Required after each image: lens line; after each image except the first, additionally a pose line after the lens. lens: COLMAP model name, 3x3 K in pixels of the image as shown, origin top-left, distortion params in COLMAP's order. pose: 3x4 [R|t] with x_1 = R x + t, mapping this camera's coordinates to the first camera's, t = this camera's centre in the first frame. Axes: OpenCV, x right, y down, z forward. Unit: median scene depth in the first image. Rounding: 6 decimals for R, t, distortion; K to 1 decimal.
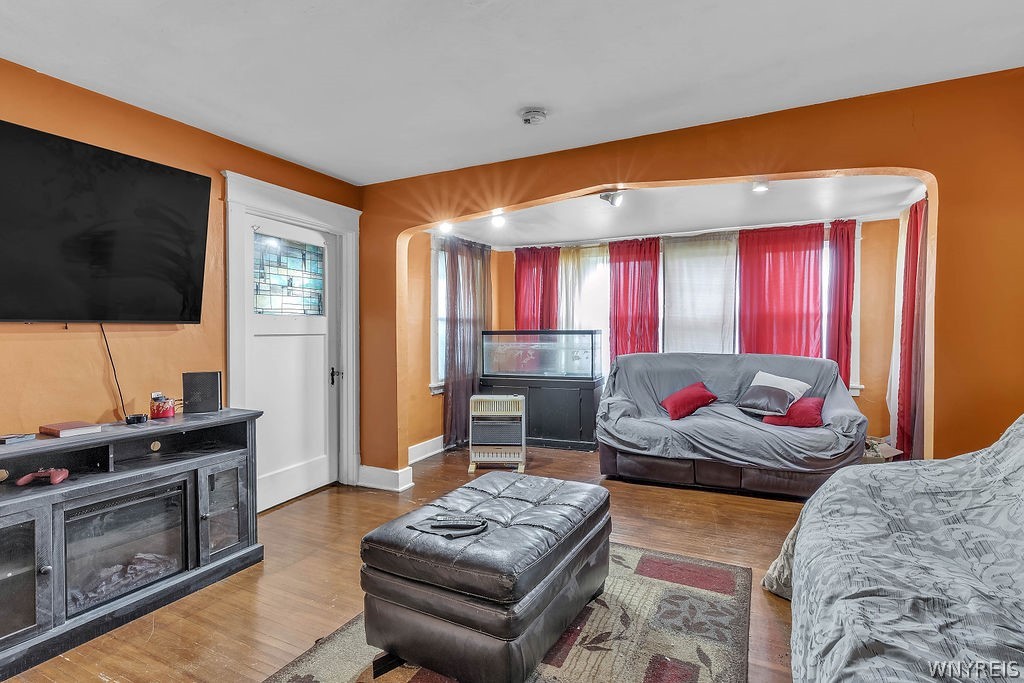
lens RADIAL K [[483.5, 0, 515.7], [0, 483.5, 342.4], [0, 0, 1]] dist [0.001107, 0.000237]
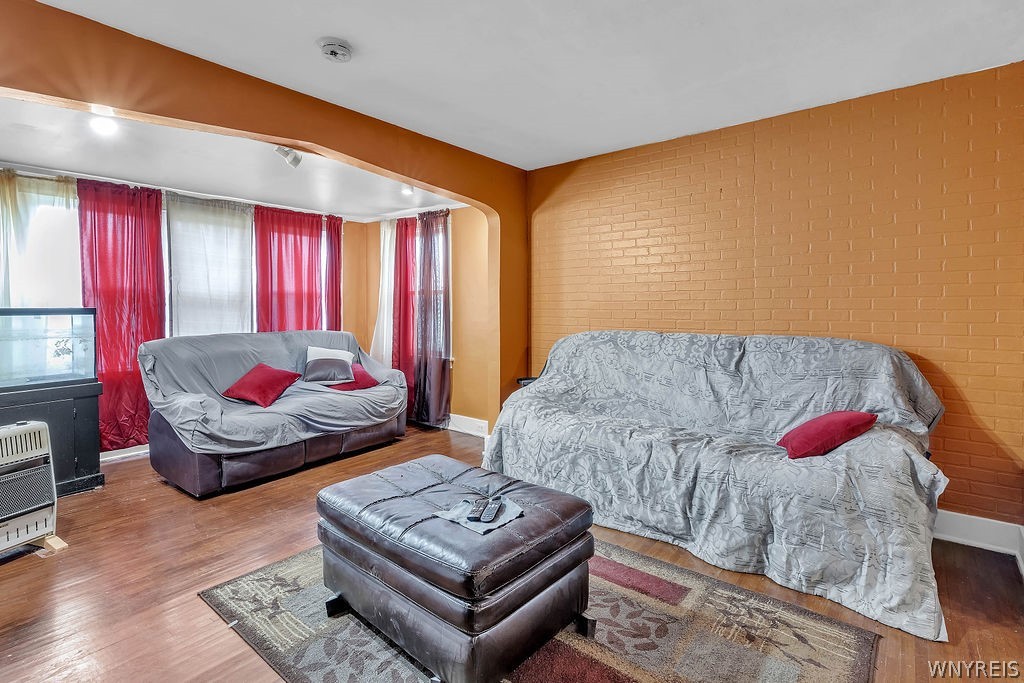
lens RADIAL K [[495.8, 0, 515.9], [0, 495.8, 325.3], [0, 0, 1]] dist [0.002015, 0.000238]
pose [[0.216701, -0.035242, 0.975602, -0.480667], [0.027105, 0.999180, 0.030074, -0.007726], [-0.975862, 0.019927, 0.217479, 0.334830]]
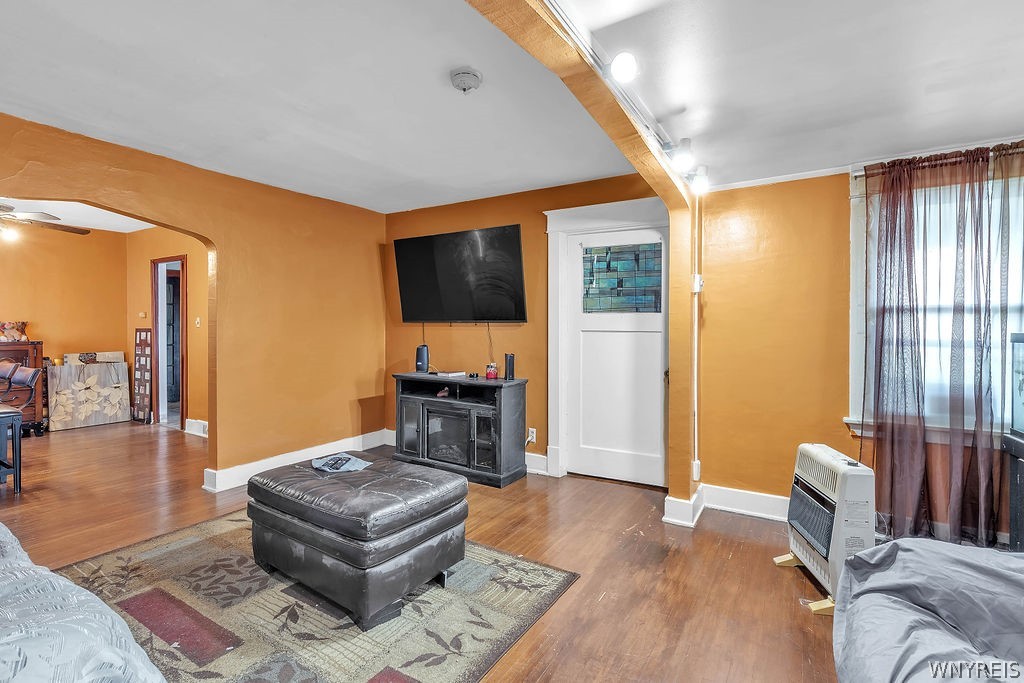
lens RADIAL K [[481.0, 0, 516.8], [0, 481.0, 344.5], [0, 0, 1]] dist [0.001500, 0.000404]
pose [[-0.091513, 0.048027, -0.994645, 0.569654], [-0.028385, 0.998305, 0.050815, -0.031050], [0.995399, 0.032883, -0.089995, 0.764369]]
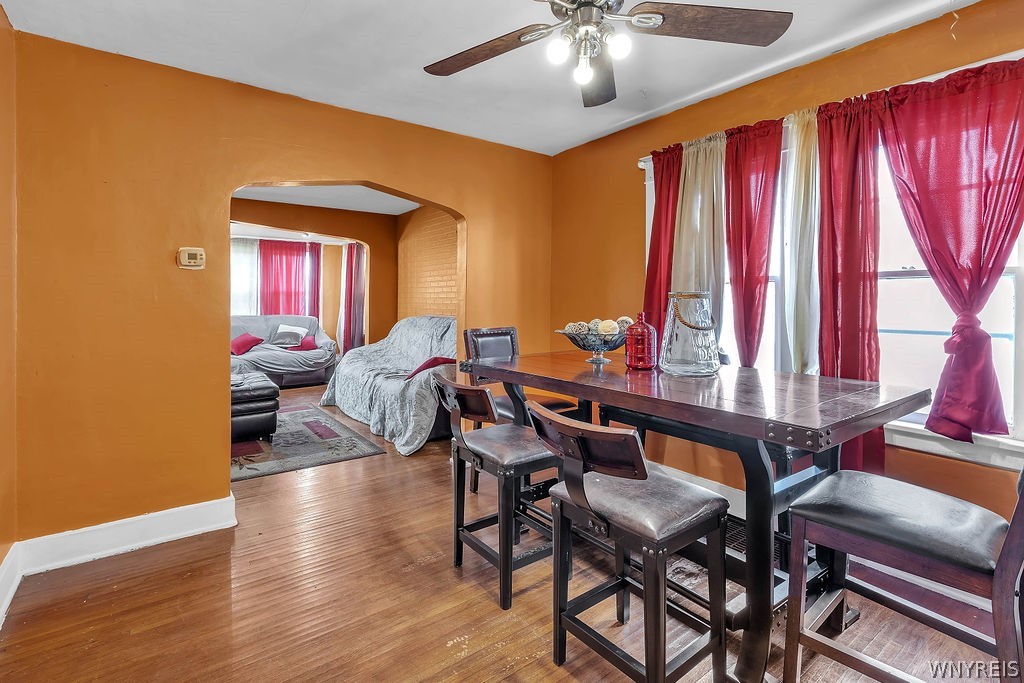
lens RADIAL K [[492.5, 0, 517.1], [0, 492.5, 307.7], [0, 0, 1]] dist [0.003521, 0.001202]
pose [[0.450245, -0.007086, 0.892877, -0.749283], [0.015589, 0.999878, 0.000075, 0.013318], [-0.892769, 0.013885, 0.450301, -0.610824]]
